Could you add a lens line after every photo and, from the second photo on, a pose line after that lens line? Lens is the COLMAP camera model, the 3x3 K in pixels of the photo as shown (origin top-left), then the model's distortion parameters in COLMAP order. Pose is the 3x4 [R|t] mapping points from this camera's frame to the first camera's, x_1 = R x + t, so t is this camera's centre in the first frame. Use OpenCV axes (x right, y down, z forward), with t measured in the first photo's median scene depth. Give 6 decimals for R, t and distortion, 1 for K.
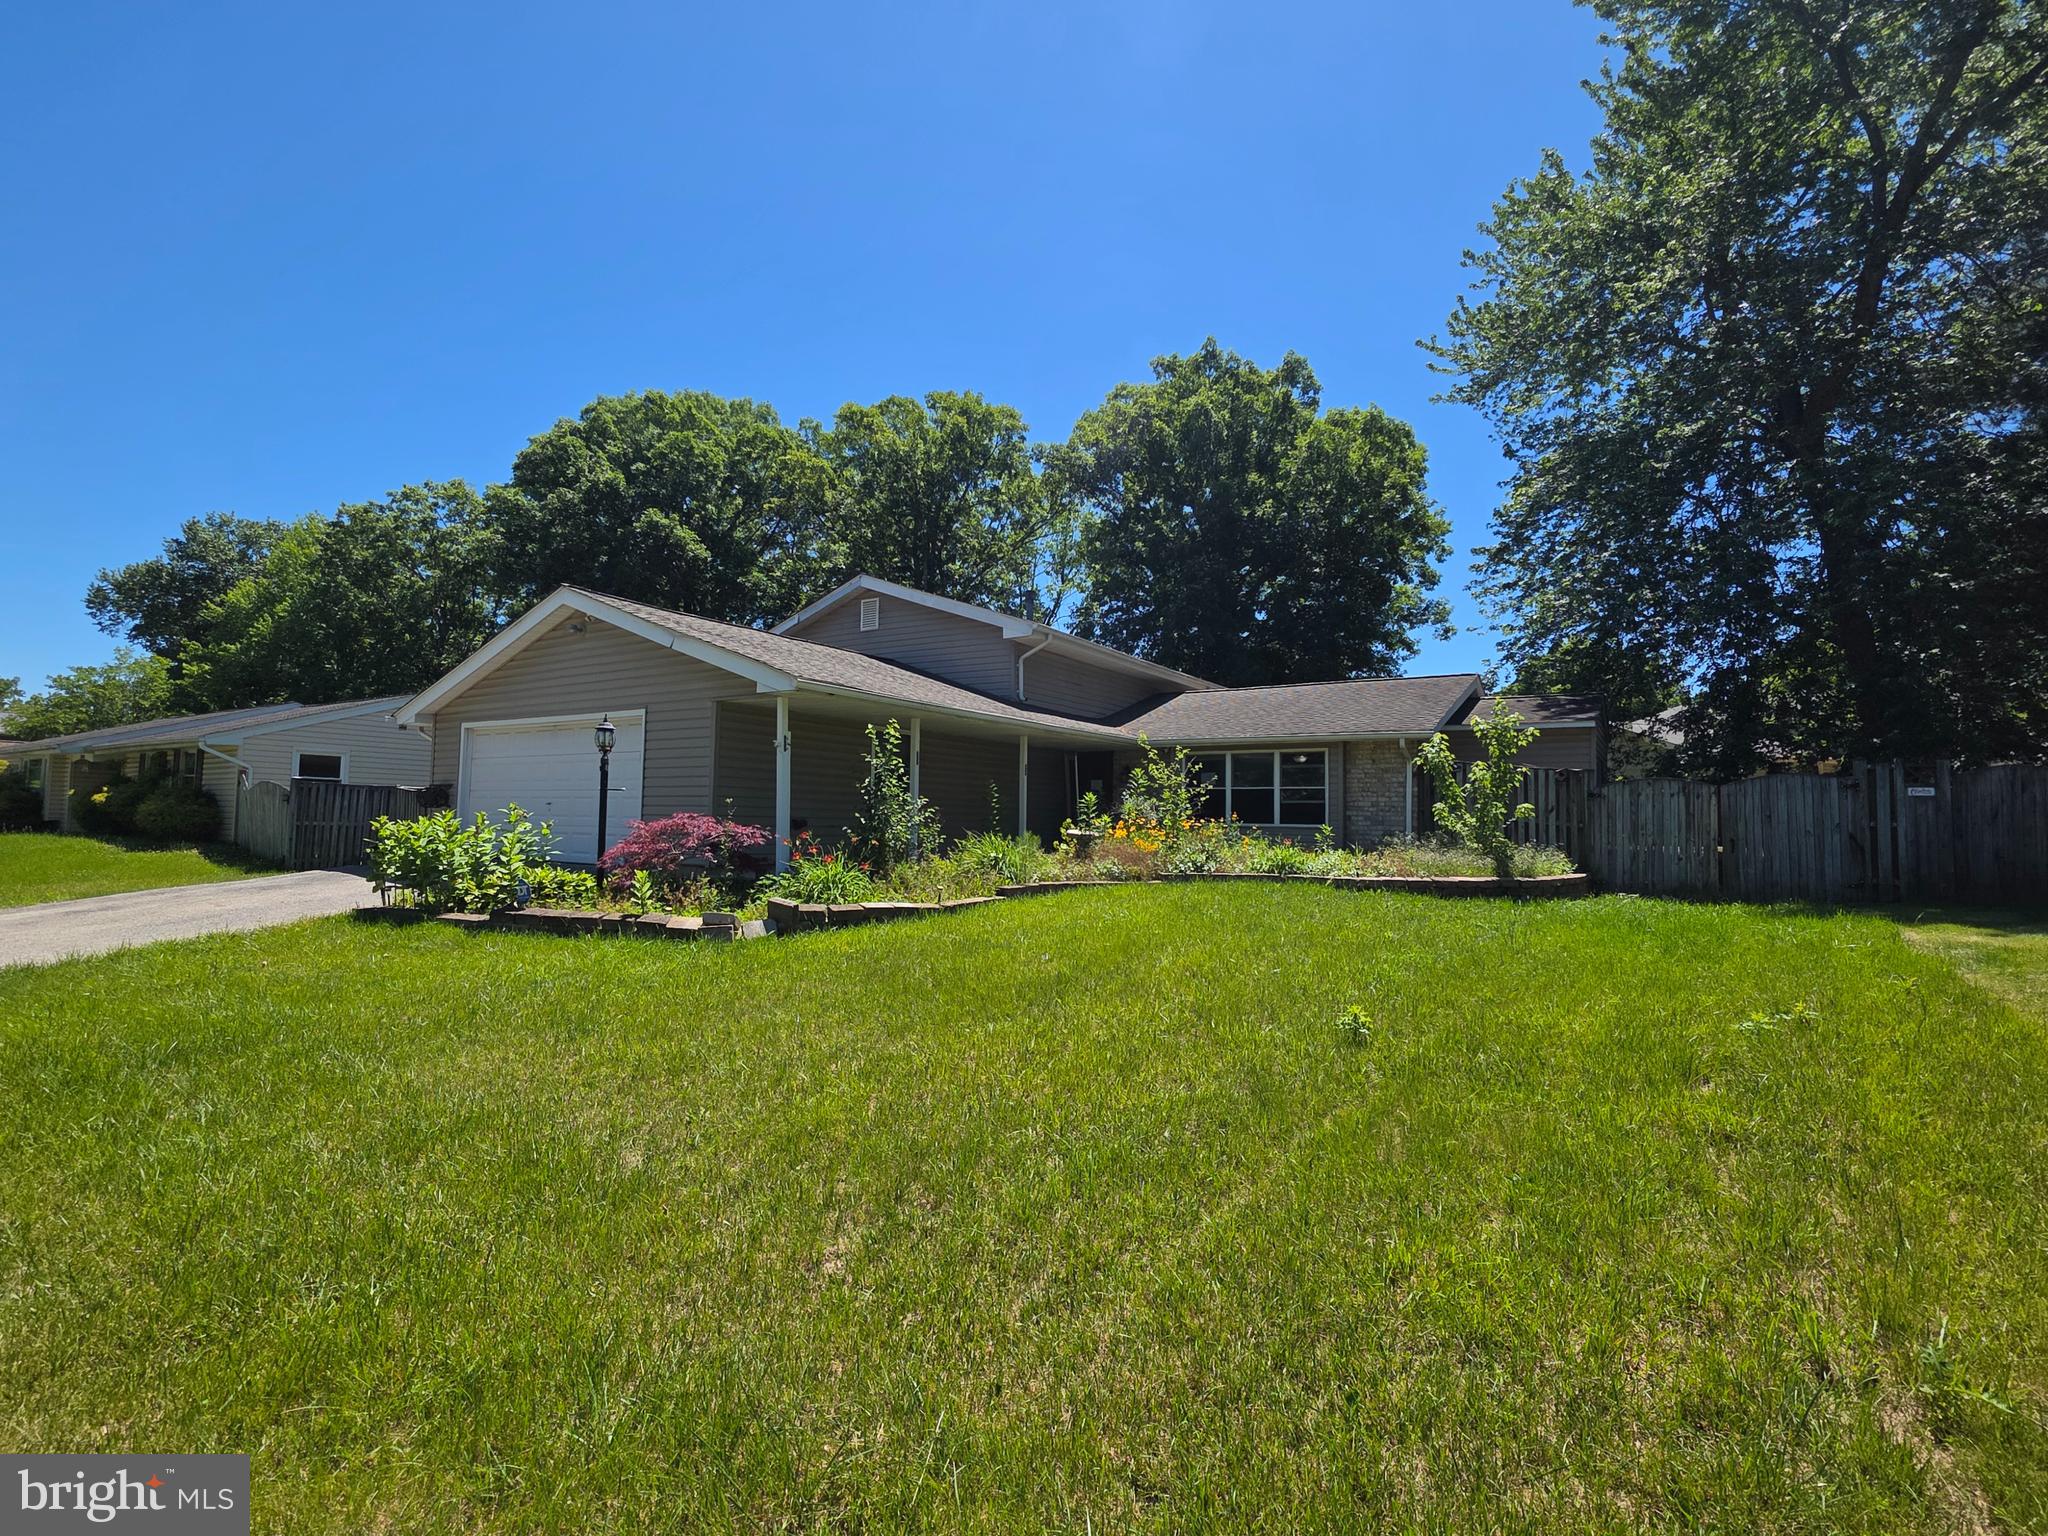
lens RADIAL K [[956.0, 0, 1027.2], [0, 956.0, 776.0], [0, 0, 1]] dist [-0.005559, 0.000981]
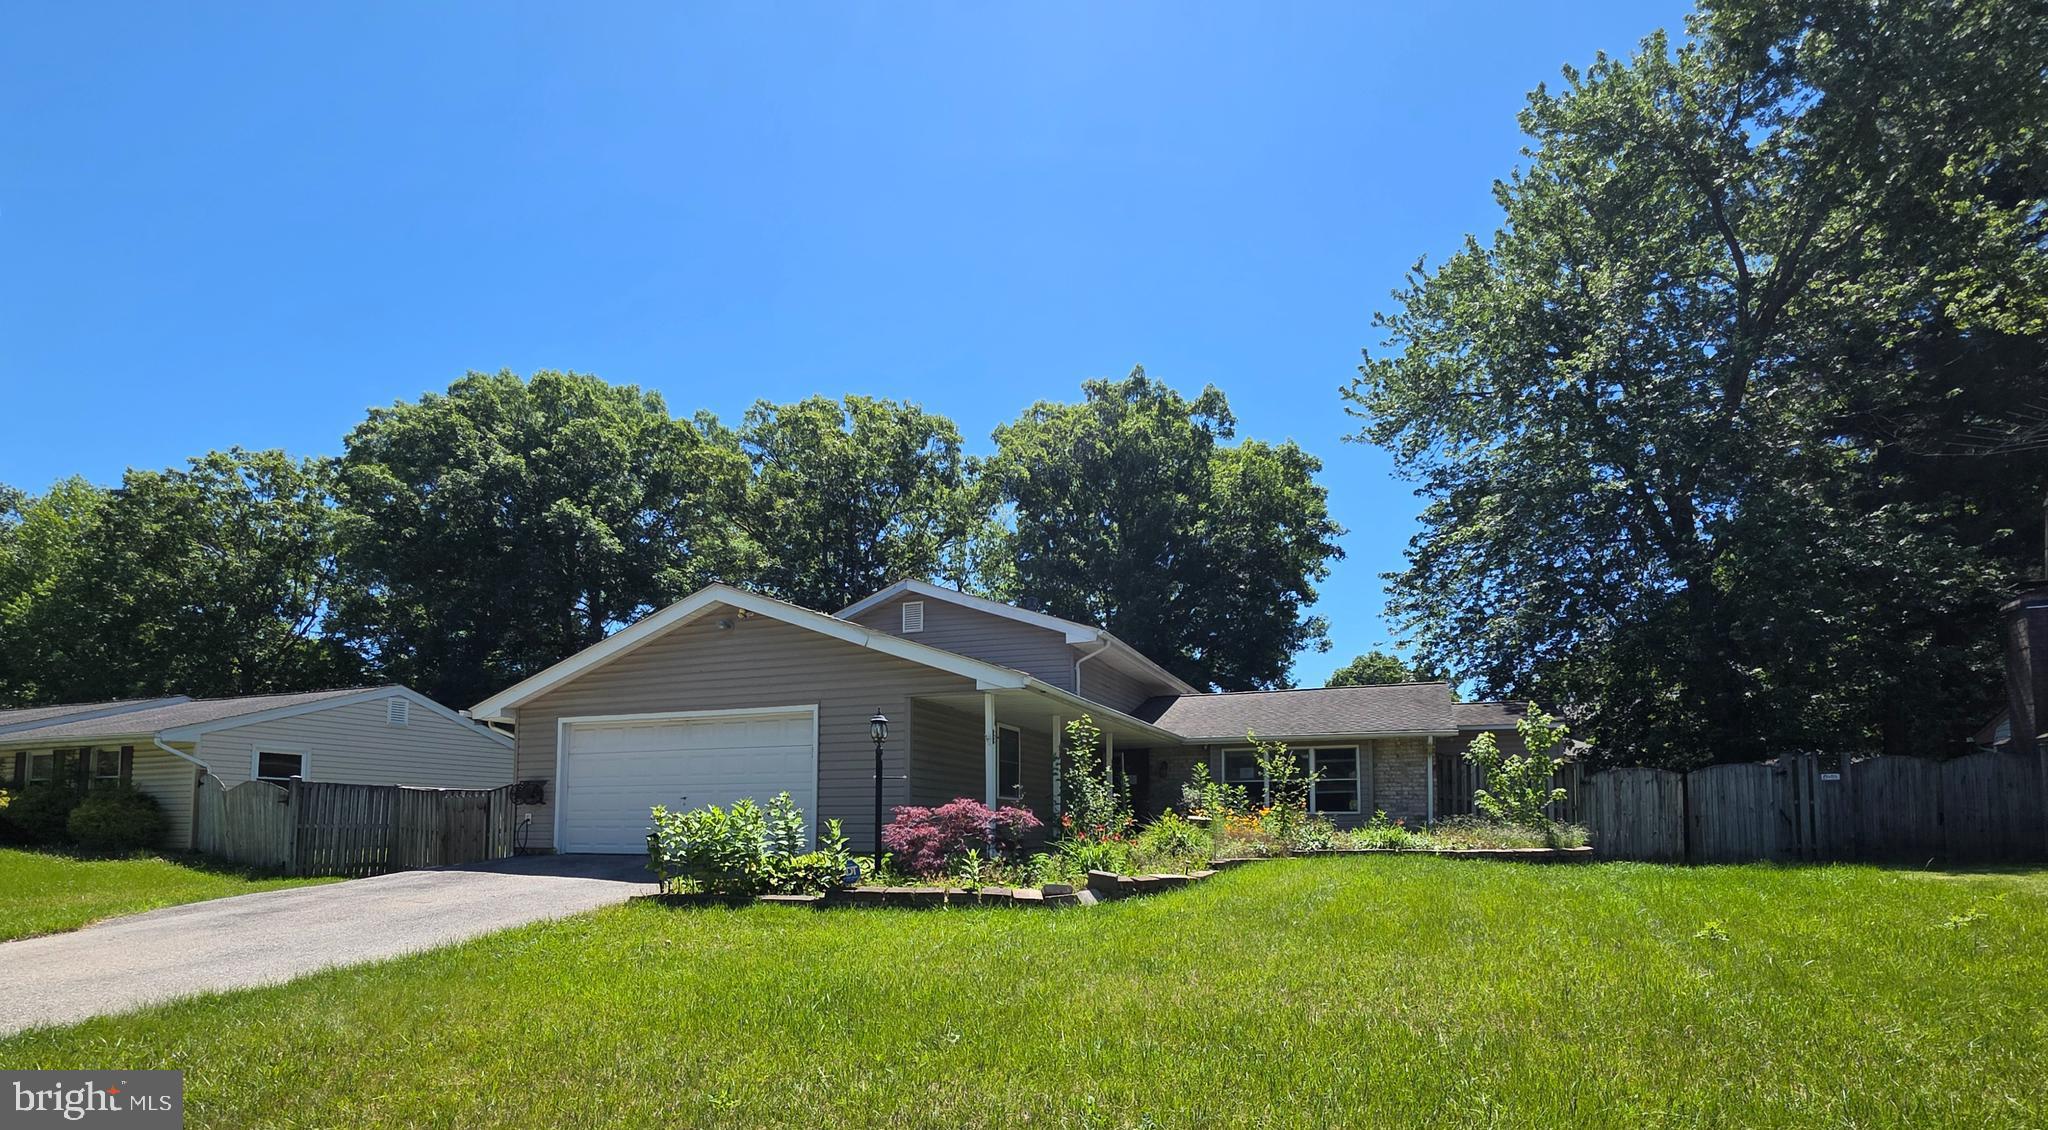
lens RADIAL K [[959.0, 0, 1020.7], [0, 959.0, 778.4], [0, 0, 1]] dist [-0.005574, 0.002883]
pose [[0.980436, -0.005147, 0.196770, -0.248687], [0.005727, 0.999981, -0.002375, 0.009160], [-0.196754, 0.003455, 0.980447, -0.044817]]
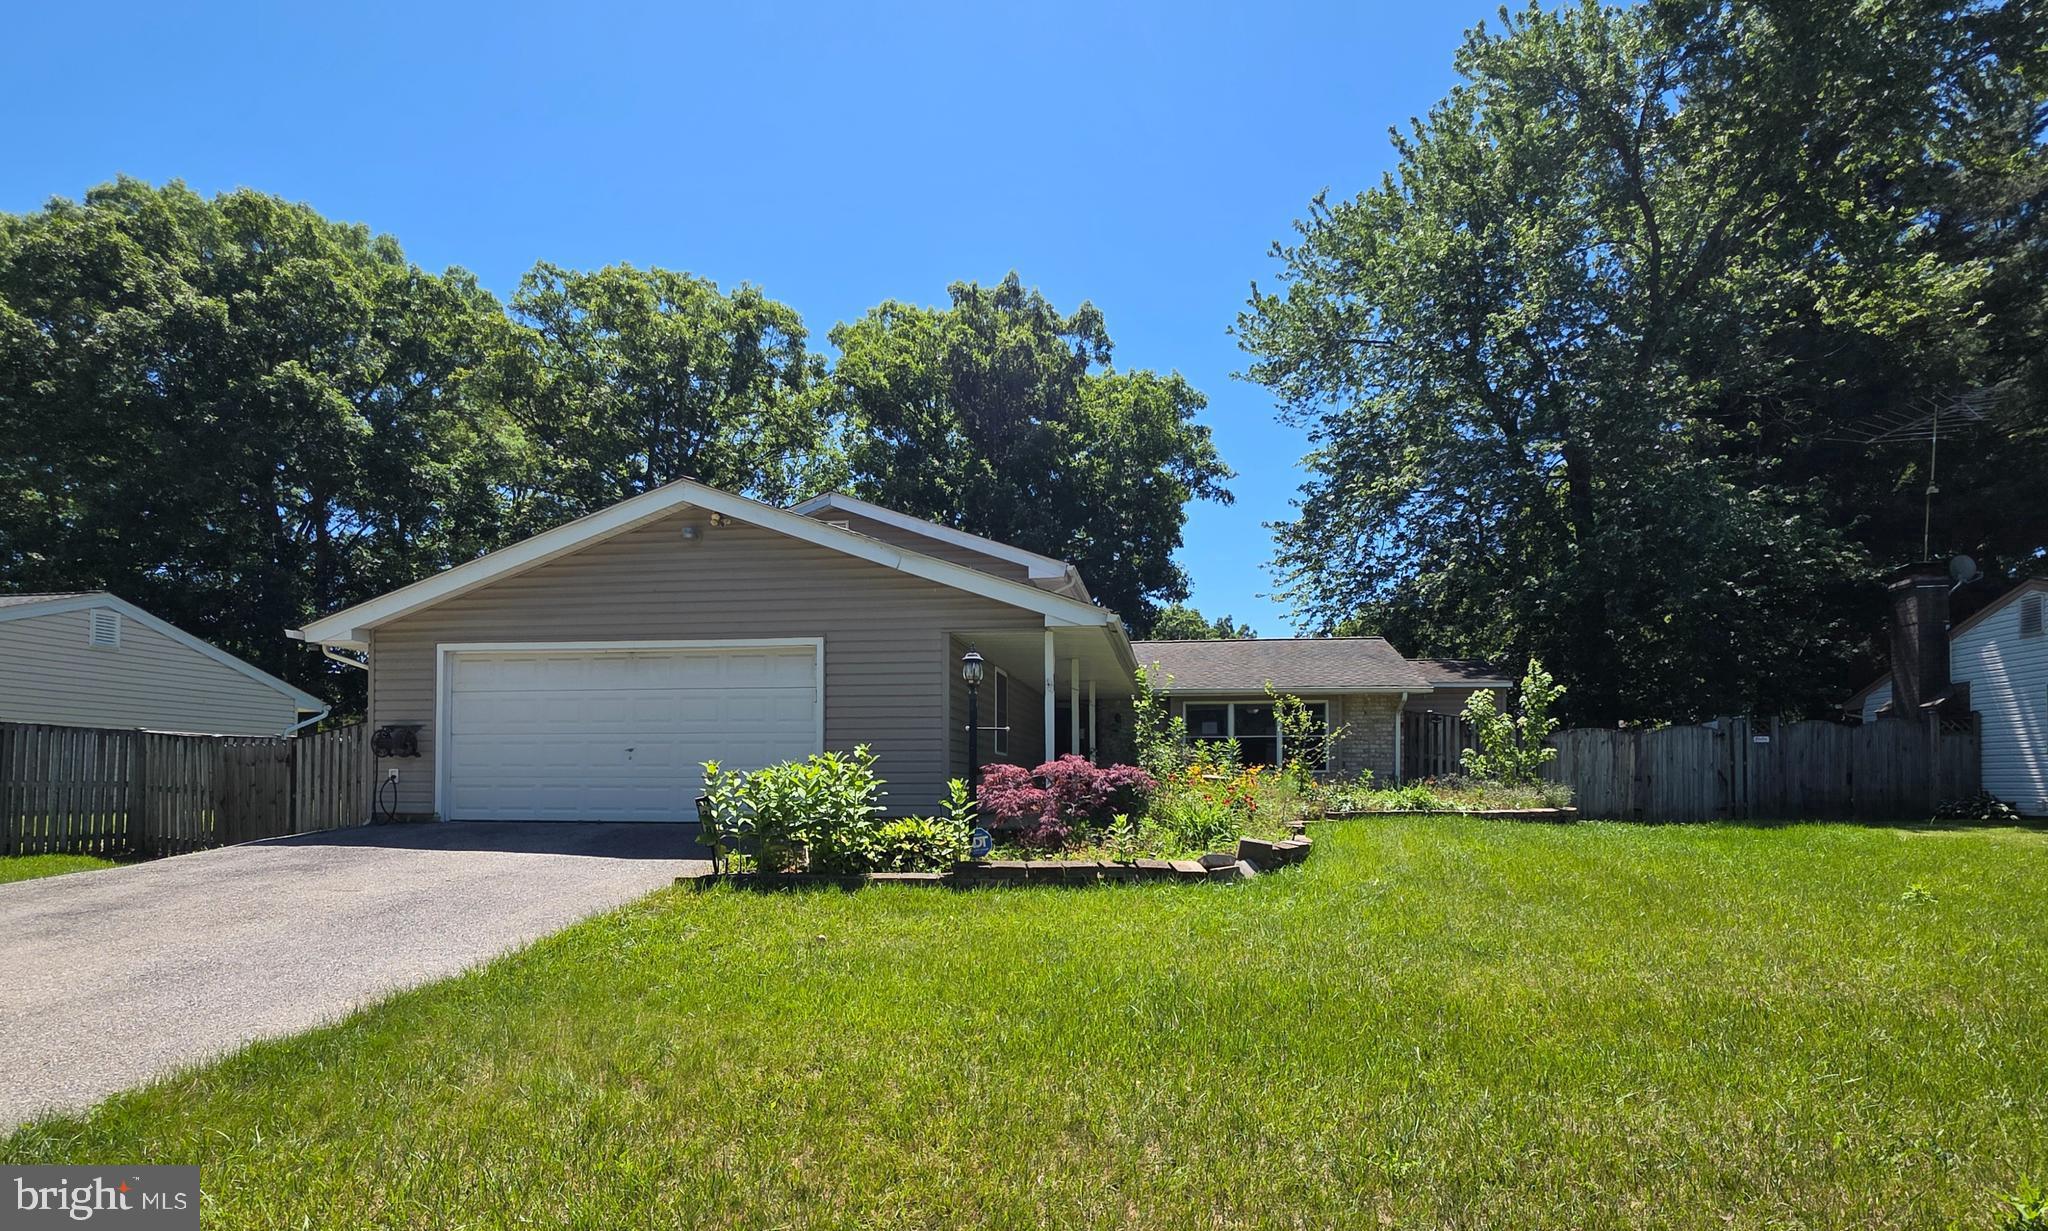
lens RADIAL K [[1034.2, 0, 1018.1], [0, 1034.2, 774.5], [0, 0, 1]] dist [-0.006301, 0.003666]
pose [[0.907489, -0.010501, 0.419945, -0.403463], [-0.006854, 0.999184, 0.039797, 0.009074], [-0.420021, -0.038993, 0.906676, 0.052790]]
